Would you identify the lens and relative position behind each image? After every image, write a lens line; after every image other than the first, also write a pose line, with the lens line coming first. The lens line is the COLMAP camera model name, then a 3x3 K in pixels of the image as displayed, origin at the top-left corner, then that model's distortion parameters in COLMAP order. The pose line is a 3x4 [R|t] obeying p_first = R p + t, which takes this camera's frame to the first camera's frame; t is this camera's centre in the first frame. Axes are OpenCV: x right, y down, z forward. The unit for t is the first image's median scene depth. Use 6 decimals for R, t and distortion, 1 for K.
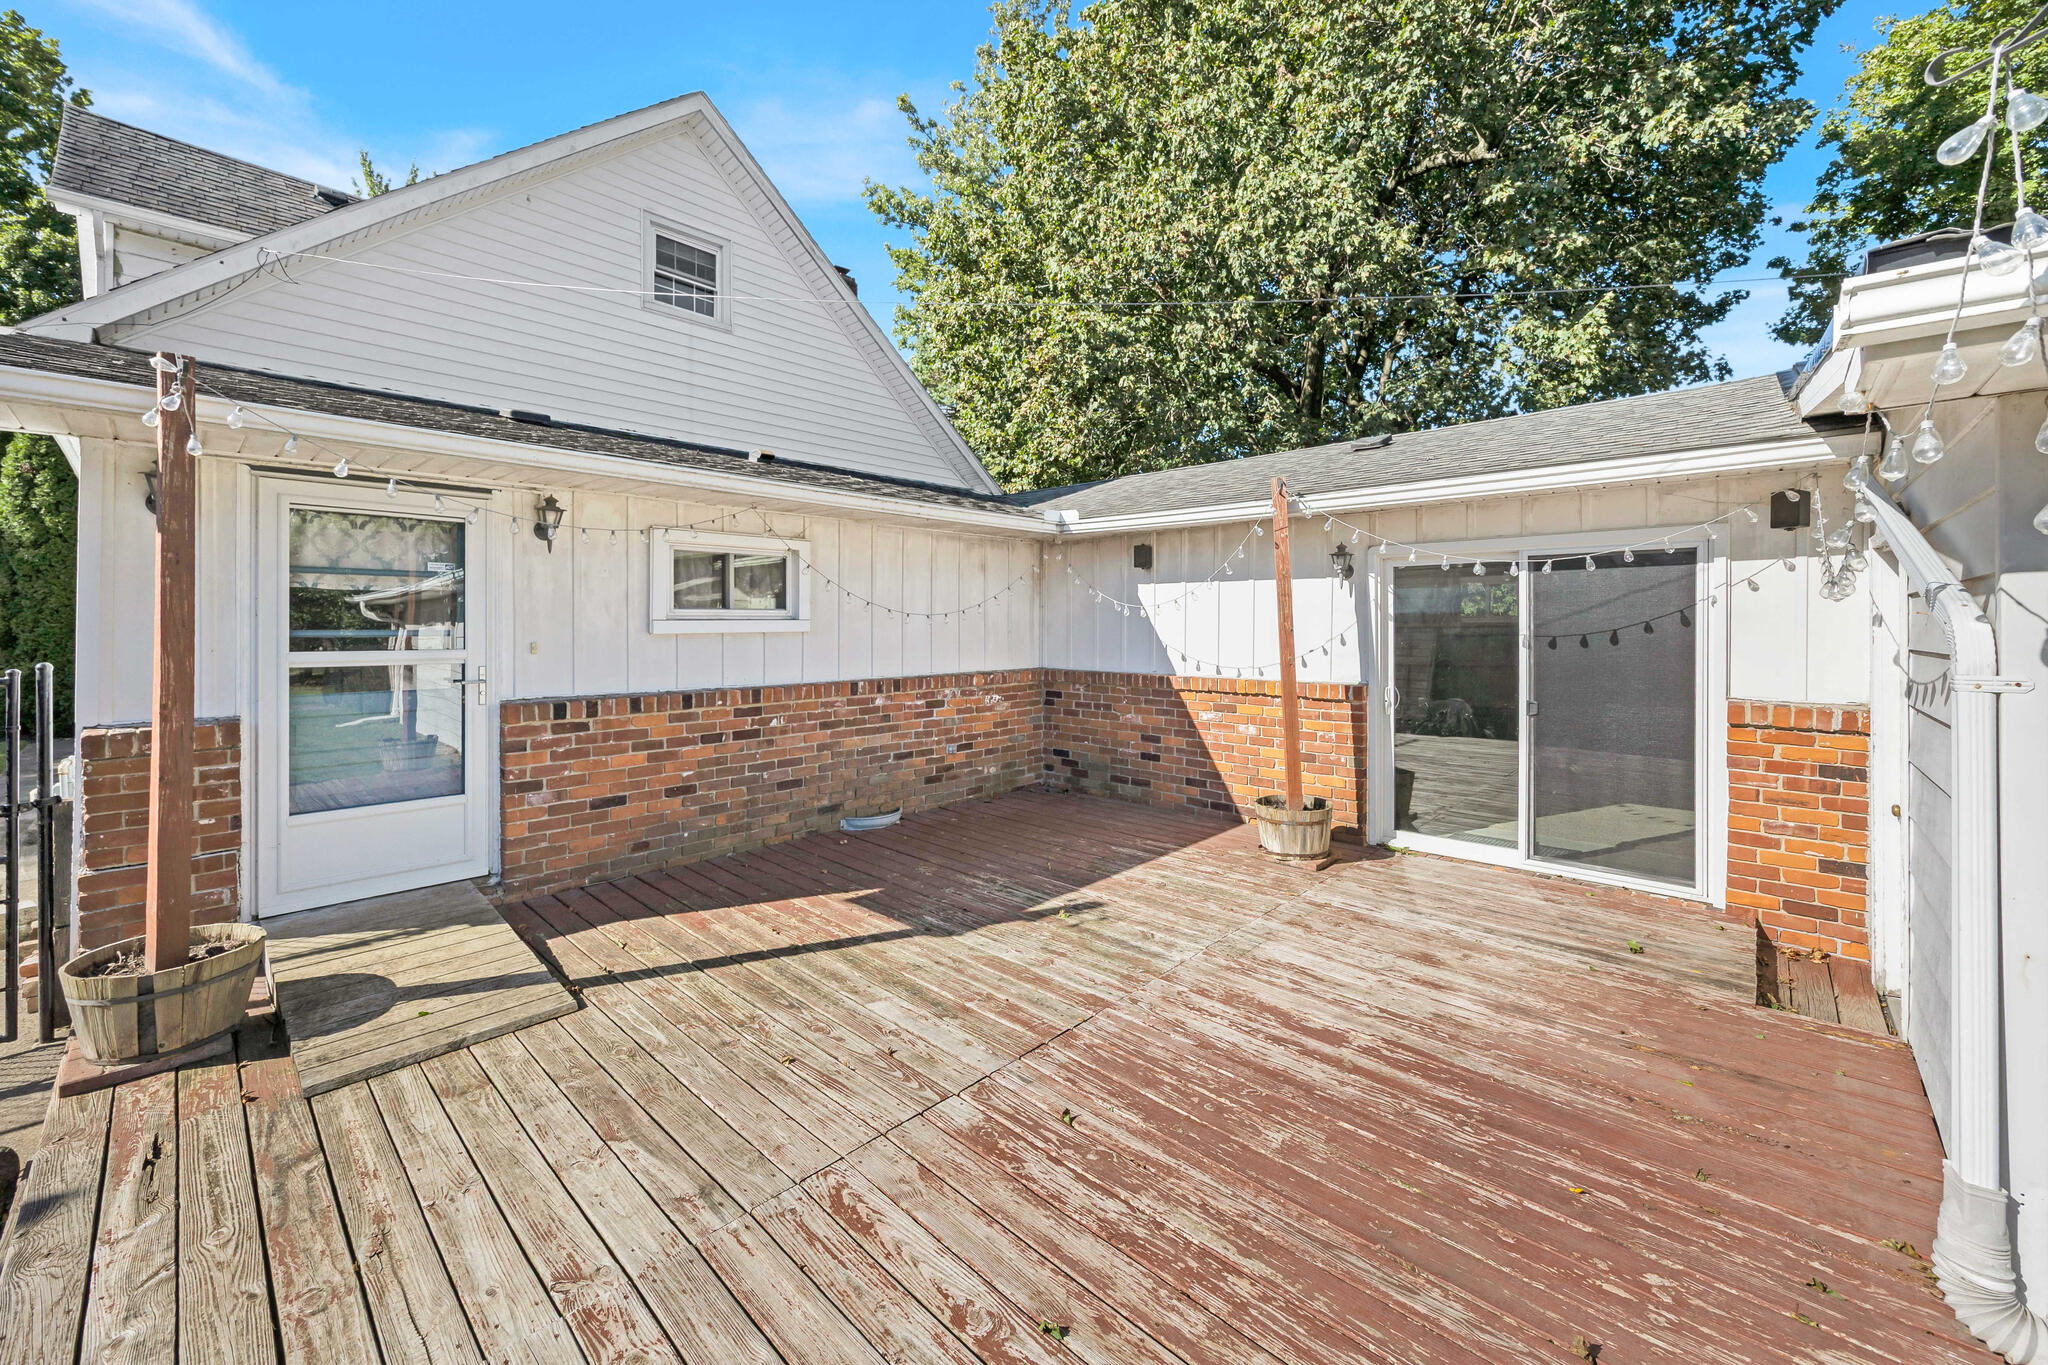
lens RADIAL K [[801.7, 0, 1026.6], [0, 801.7, 628.1], [0, 0, 1]] dist [-0.000788, -0.000067]
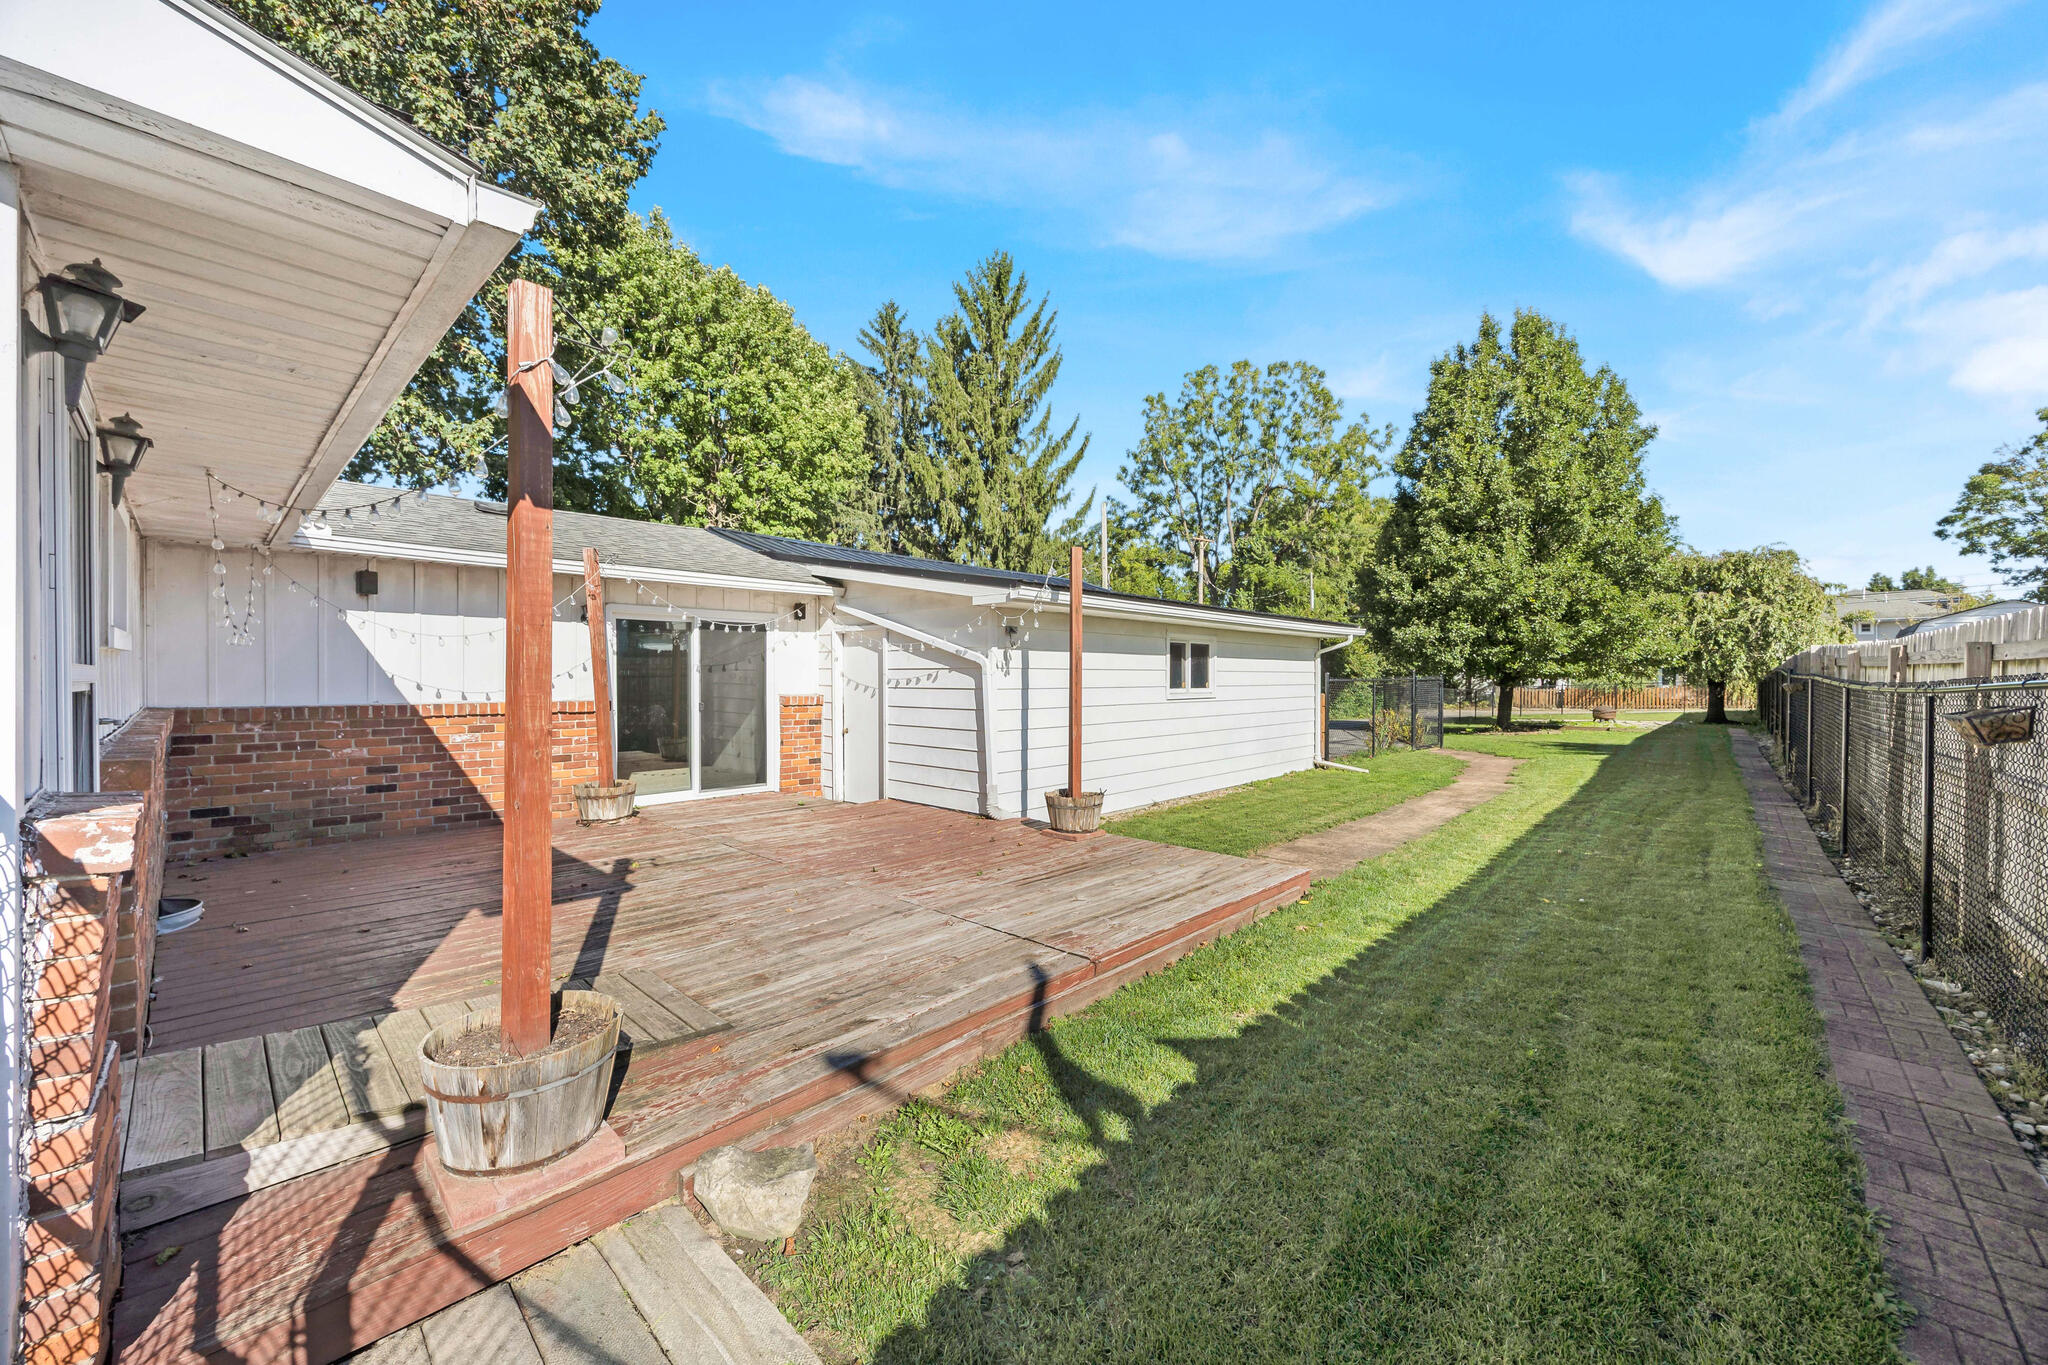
lens RADIAL K [[781.1, 0, 1017.2], [0, 781.1, 676.6], [0, 0, 1]] dist [0.000382, 0.000097]
pose [[0.004221, -0.002772, 0.999987, -1.185249], [0.000079, 0.999996, 0.002772, 0.031221], [-0.999991, 0.000067, 0.004222, 0.321845]]
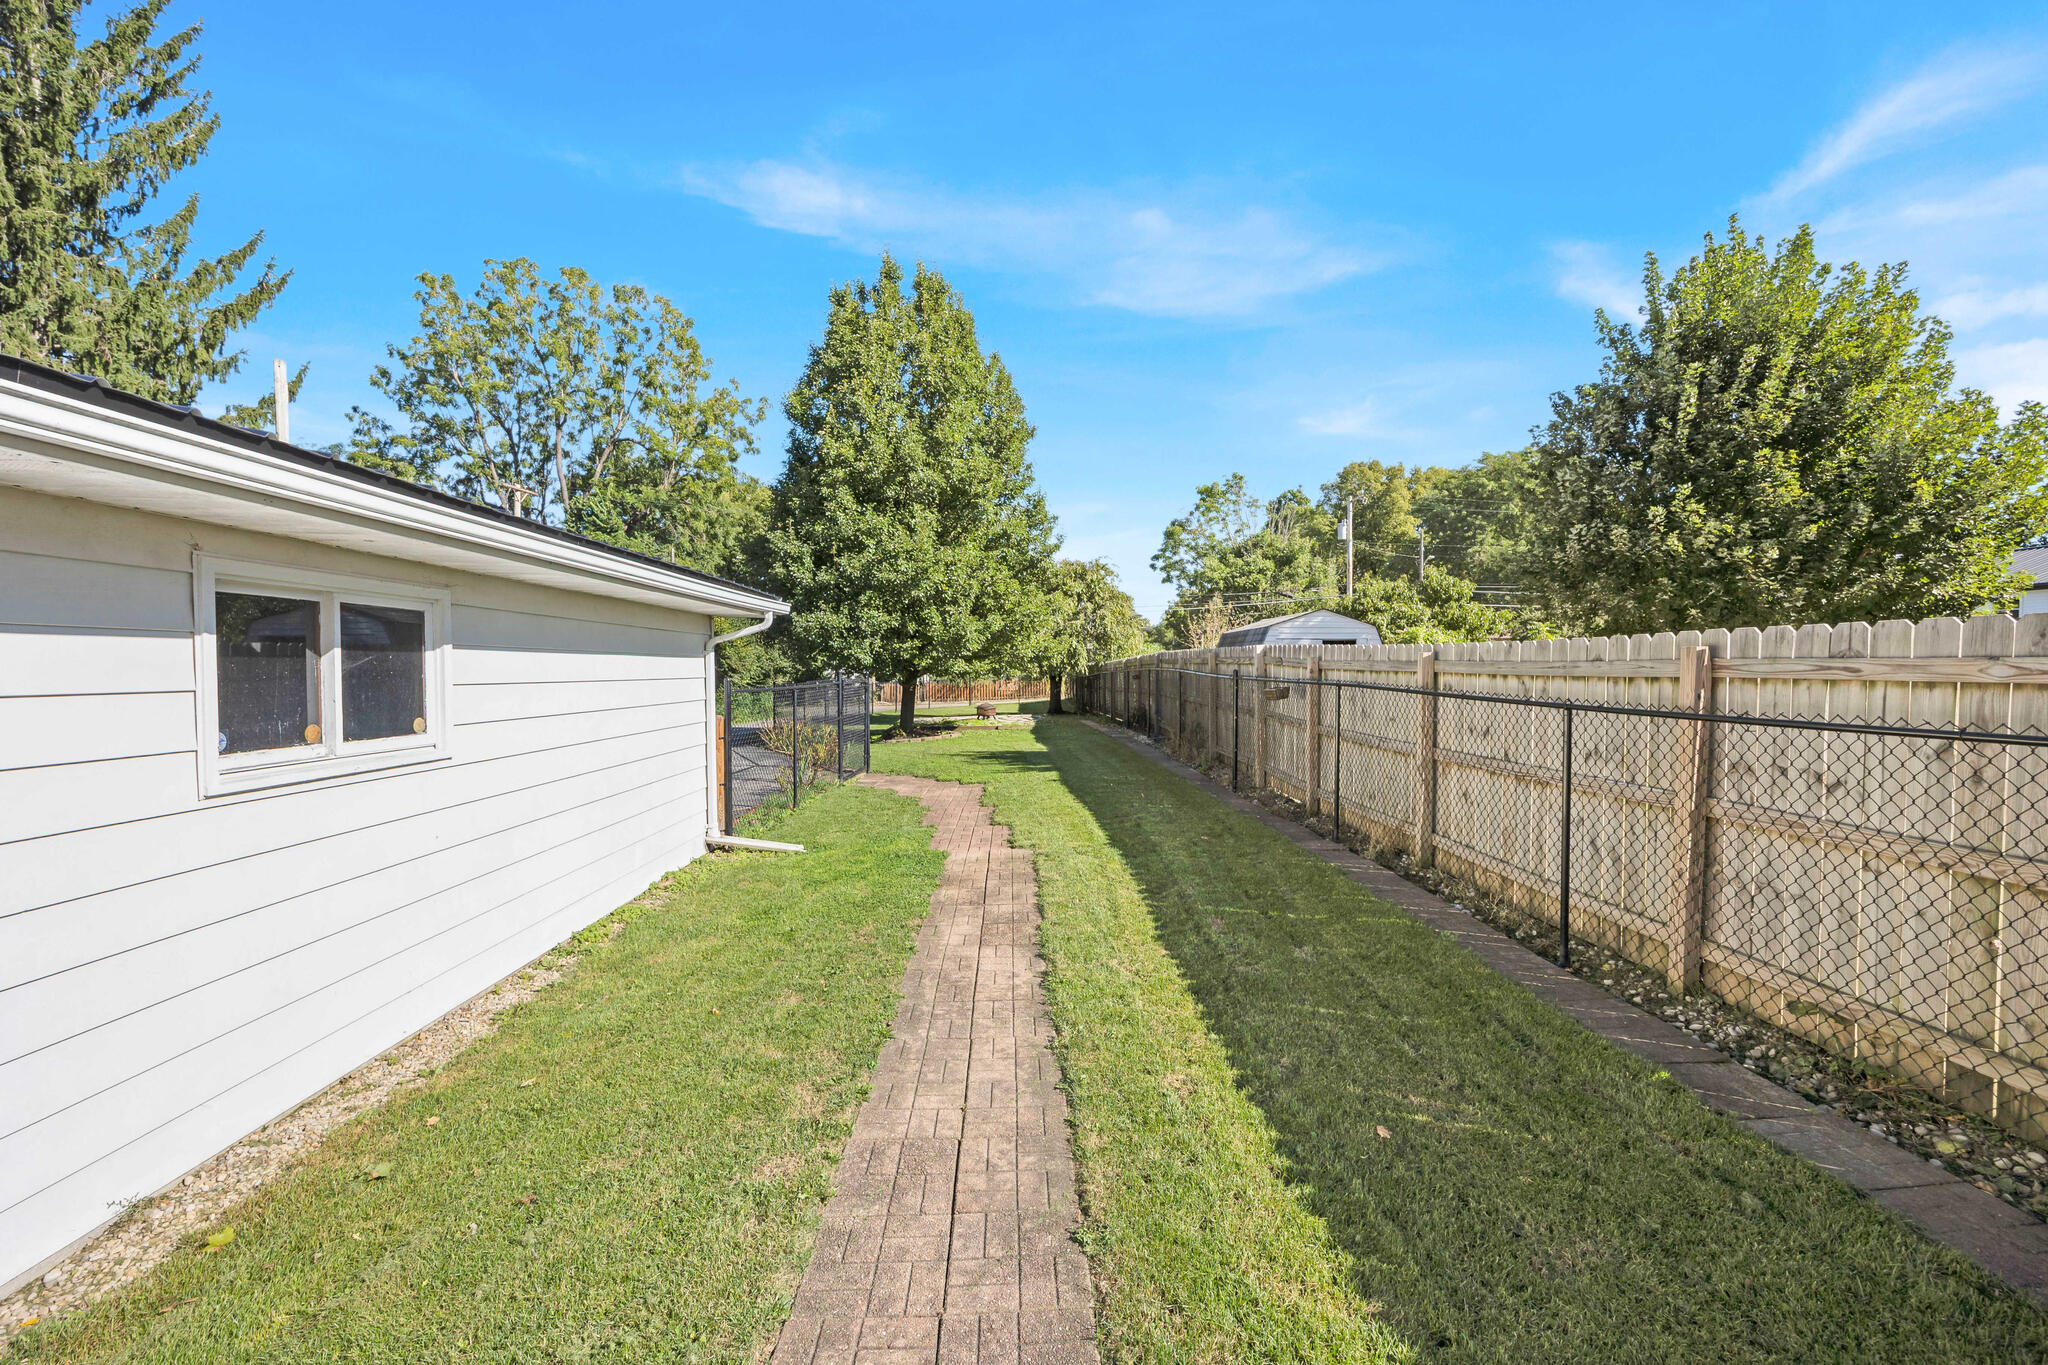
lens RADIAL K [[810.2, 0, 1080.5], [0, 810.2, 686.3], [0, 0, 1]] dist [-0.001542, -0.000646]
pose [[-0.734282, -0.014501, 0.678689, -1.132532], [0.001960, 0.999722, 0.023481, 0.030005], [-0.678841, 0.018572, -0.734050, 0.304639]]
